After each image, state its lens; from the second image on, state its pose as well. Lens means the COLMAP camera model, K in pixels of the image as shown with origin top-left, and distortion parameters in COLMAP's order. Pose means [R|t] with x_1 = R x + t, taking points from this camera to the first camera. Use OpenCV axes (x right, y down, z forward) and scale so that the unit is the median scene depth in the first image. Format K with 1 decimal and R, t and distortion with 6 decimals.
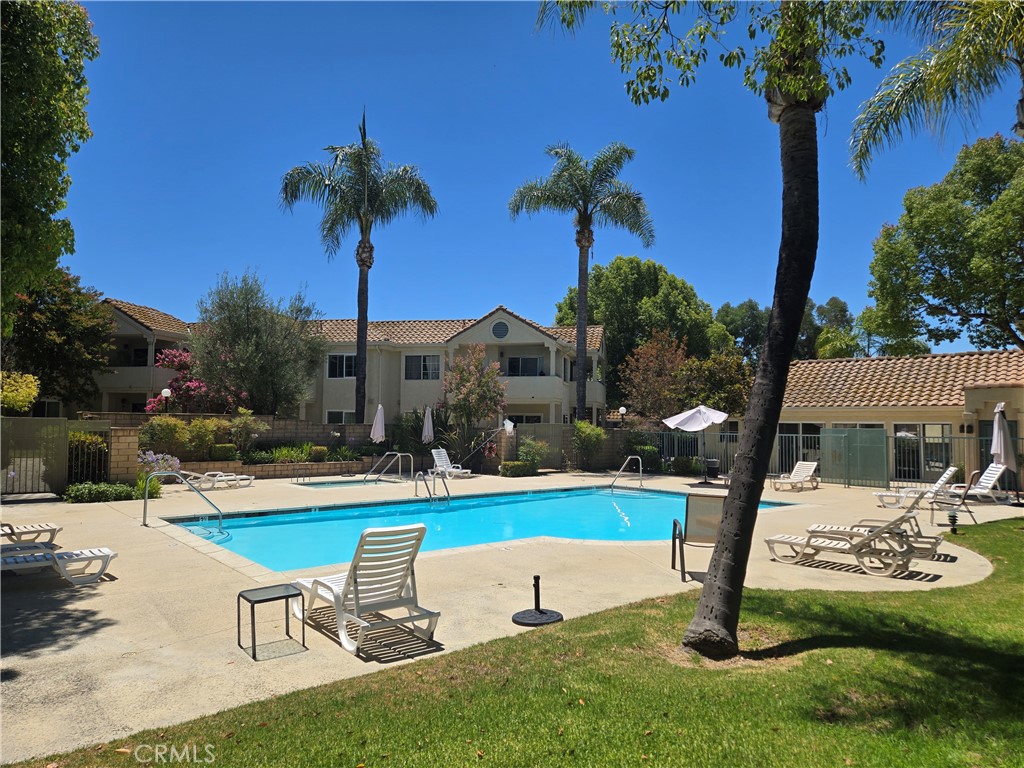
lens RADIAL K [[683.4, 0, 520.2], [0, 683.4, 382.7], [0, 0, 1]] dist [0.040921, -0.007135]
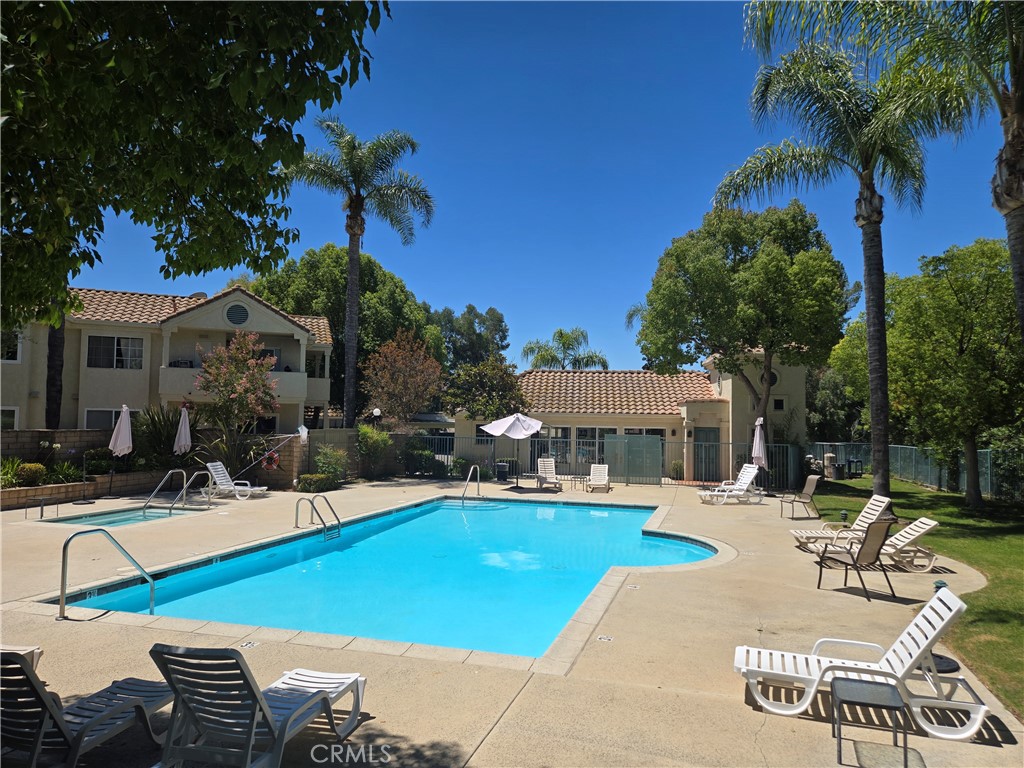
lens RADIAL K [[683.4, 0, 515.1], [0, 683.4, 388.6], [0, 0, 1]] dist [0.040921, -0.007135]
pose [[0.819731, 0.031244, 0.571896, -0.289361], [-0.044603, 0.998961, 0.009356, -0.011952], [-0.571009, -0.033177, 0.820273, 0.136059]]
